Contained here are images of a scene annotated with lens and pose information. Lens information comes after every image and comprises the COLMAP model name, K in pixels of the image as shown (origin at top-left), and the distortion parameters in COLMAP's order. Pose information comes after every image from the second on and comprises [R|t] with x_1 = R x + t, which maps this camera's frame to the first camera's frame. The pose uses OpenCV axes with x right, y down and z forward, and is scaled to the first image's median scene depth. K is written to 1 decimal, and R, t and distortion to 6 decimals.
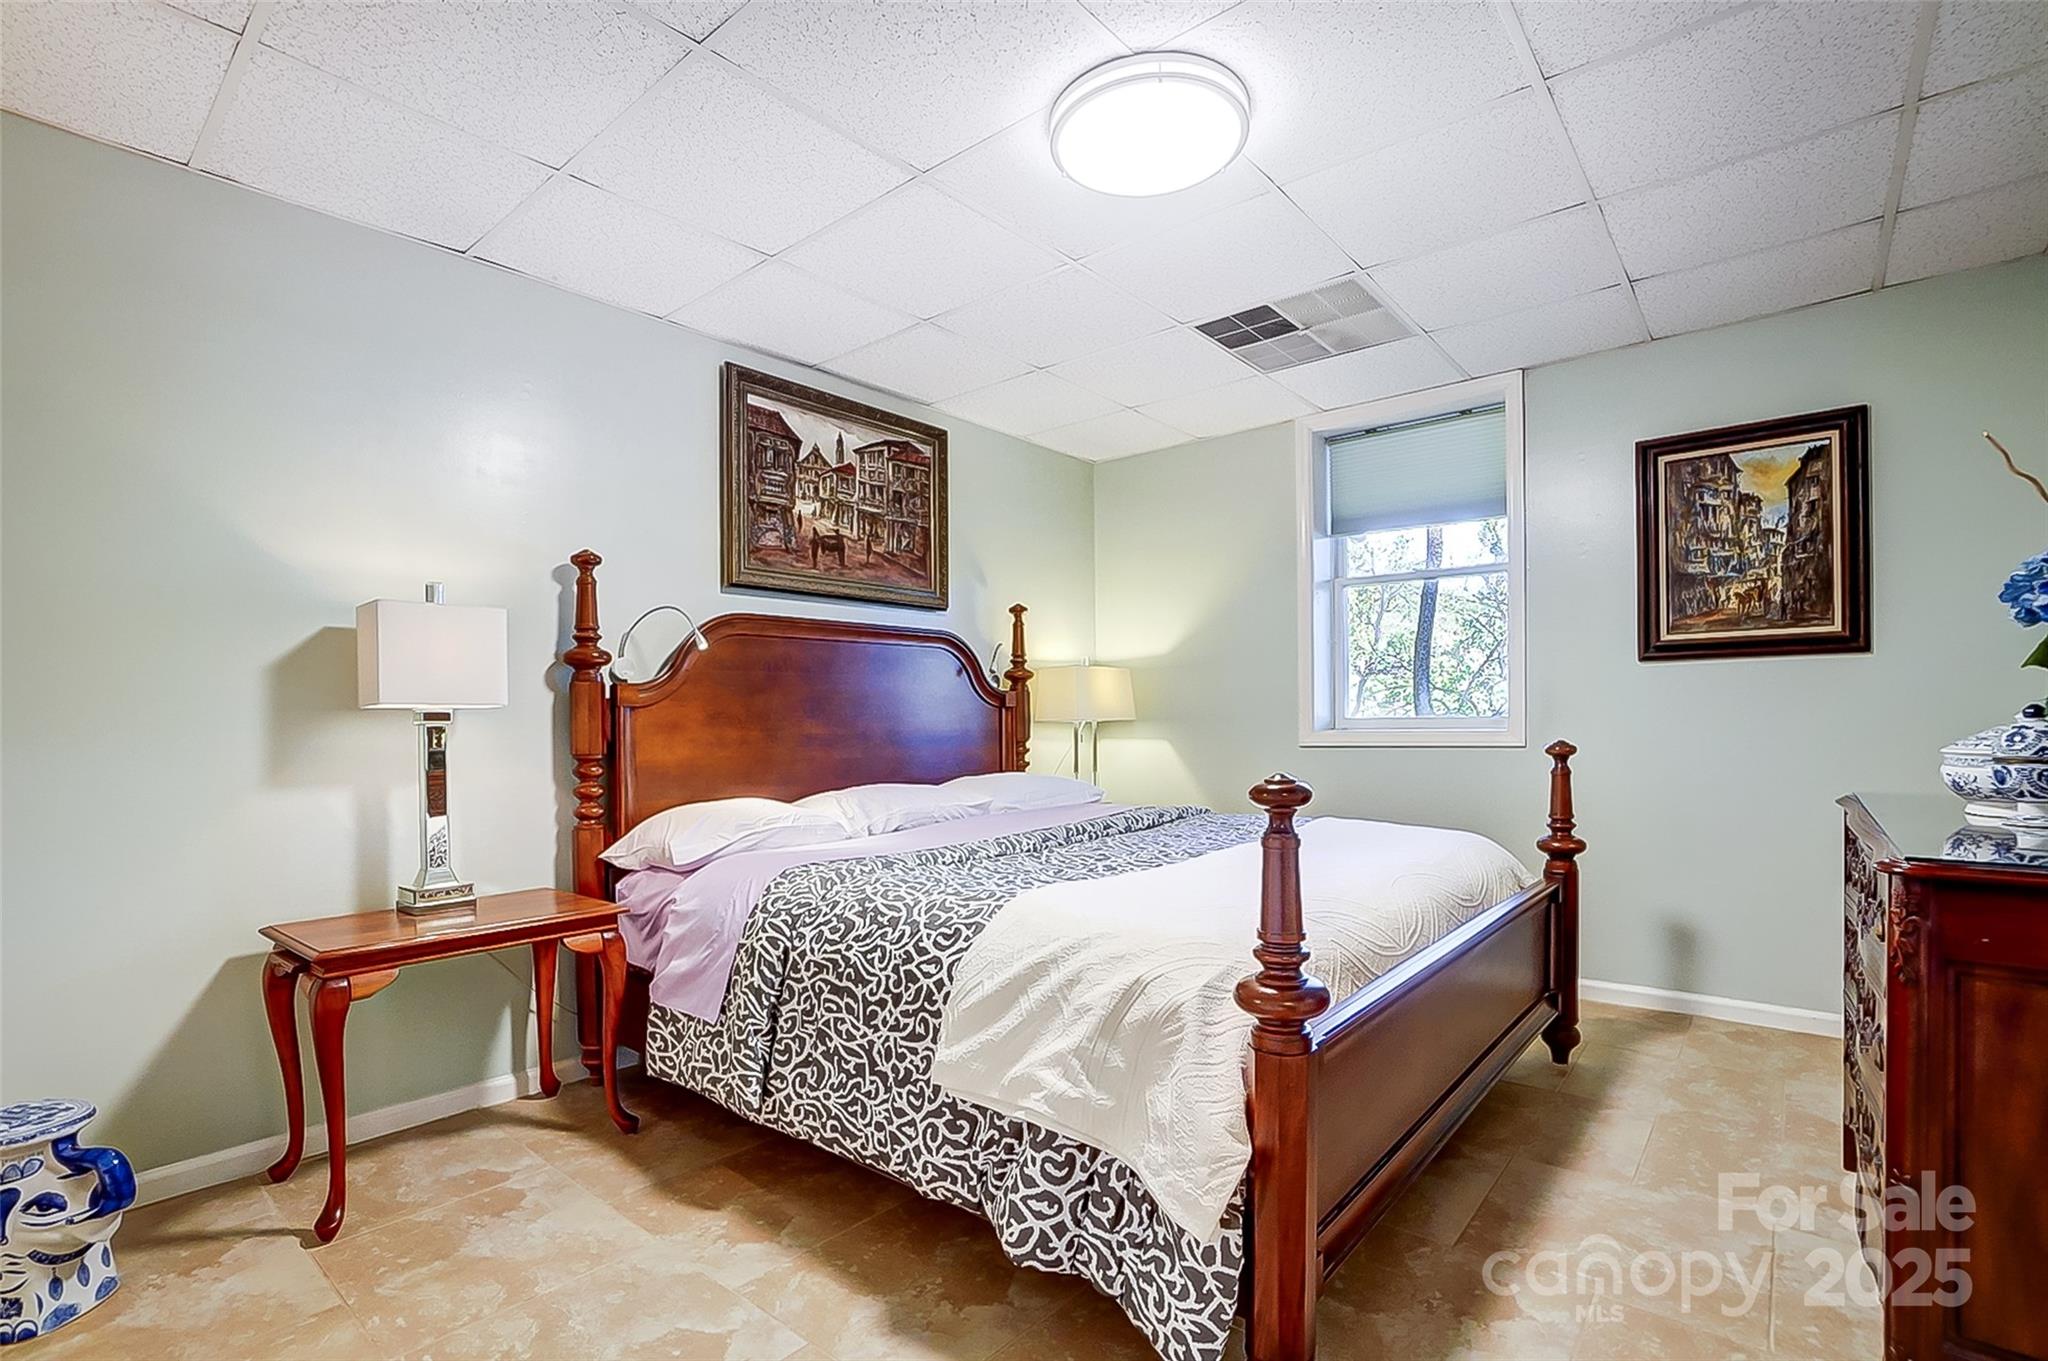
lens RADIAL K [[940.8, 0, 1022.6], [0, 940.8, 729.9], [0, 0, 1]] dist [-0.057093, 0.019397]
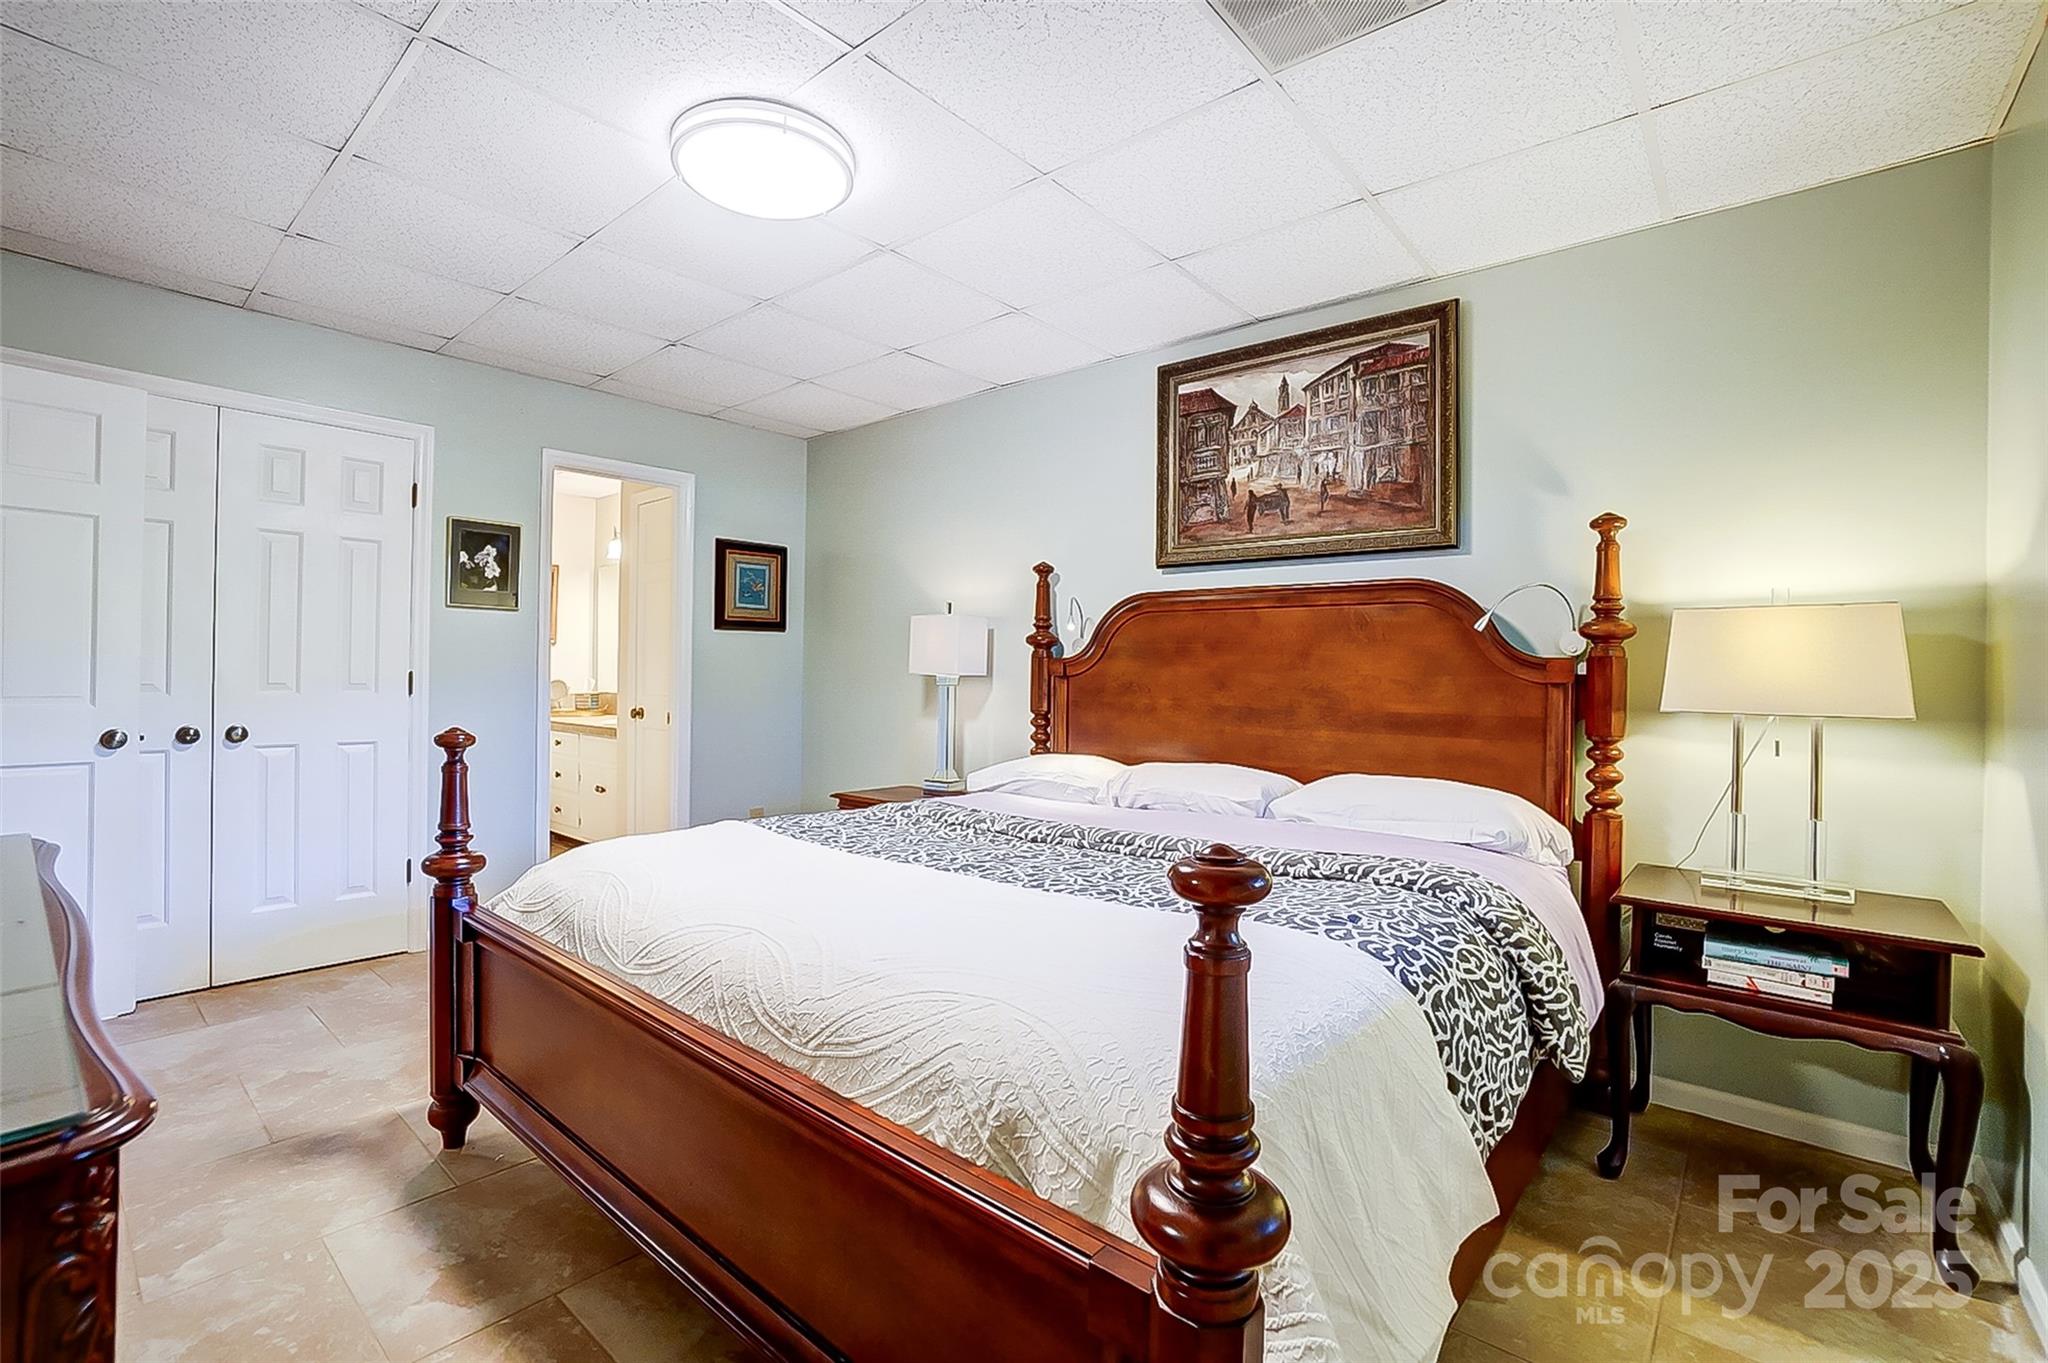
lens RADIAL K [[912.8, 0, 1010.9], [0, 912.8, 674.0], [0, 0, 1]] dist [-0.059748, 0.021279]
pose [[-0.010934, 0.013274, -0.999852, 0.720361], [-0.026100, 0.999567, 0.013556, -0.035816], [0.999600, 0.026245, -0.010582, 0.785790]]
